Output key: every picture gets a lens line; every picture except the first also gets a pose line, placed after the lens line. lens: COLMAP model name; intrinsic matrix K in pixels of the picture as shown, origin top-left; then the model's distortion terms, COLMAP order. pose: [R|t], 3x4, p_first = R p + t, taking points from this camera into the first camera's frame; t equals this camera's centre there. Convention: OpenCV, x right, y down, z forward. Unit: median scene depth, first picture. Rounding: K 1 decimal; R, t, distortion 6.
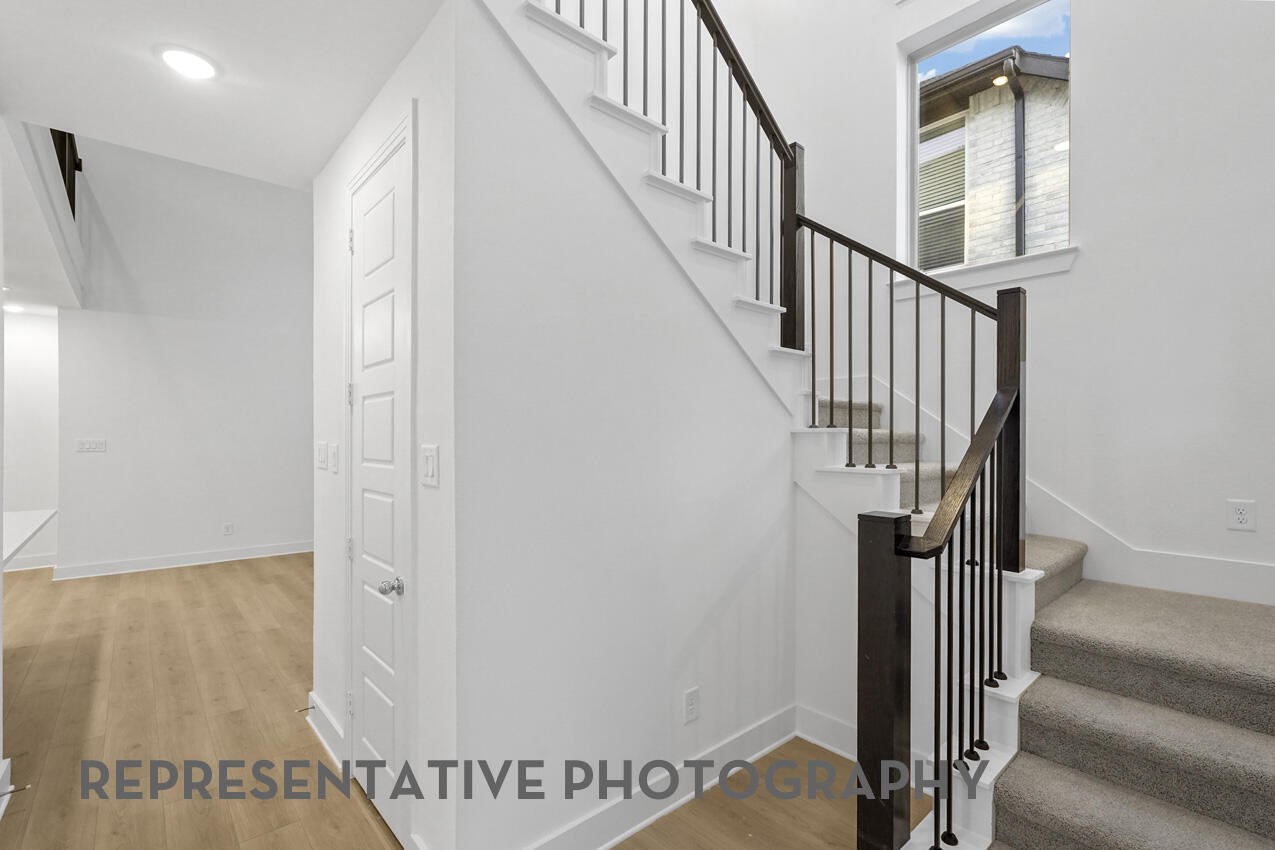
lens RADIAL K [[565.7, 0, 637.1], [0, 565.7, 432.3], [0, 0, 1]] dist [-0.001799, -0.000029]
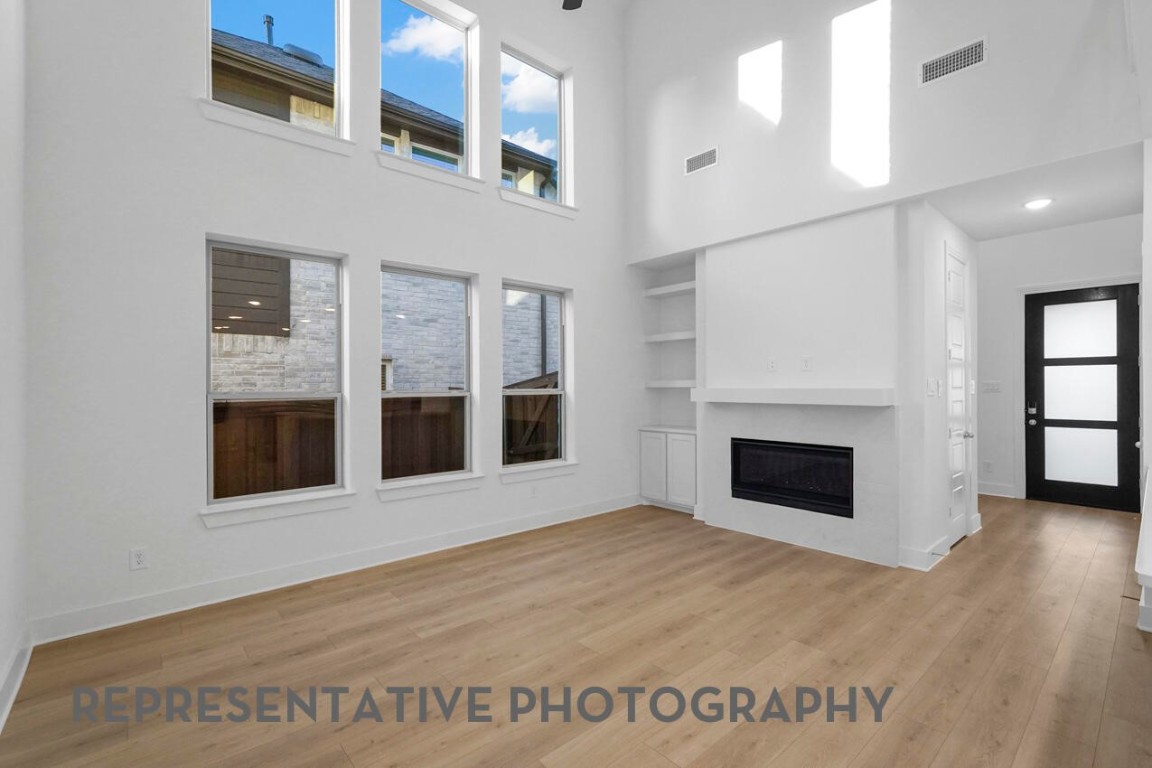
lens RADIAL K [[511.1, 0, 573.0], [0, 511.1, 388.7], [0, 0, 1]] dist [-0.001799, -0.000029]
pose [[0.011886, 0.004342, 0.999920, -1.501329], [-0.002428, 0.999988, -0.004314, 0.040322], [-0.999926, -0.002377, 0.011896, 1.497232]]
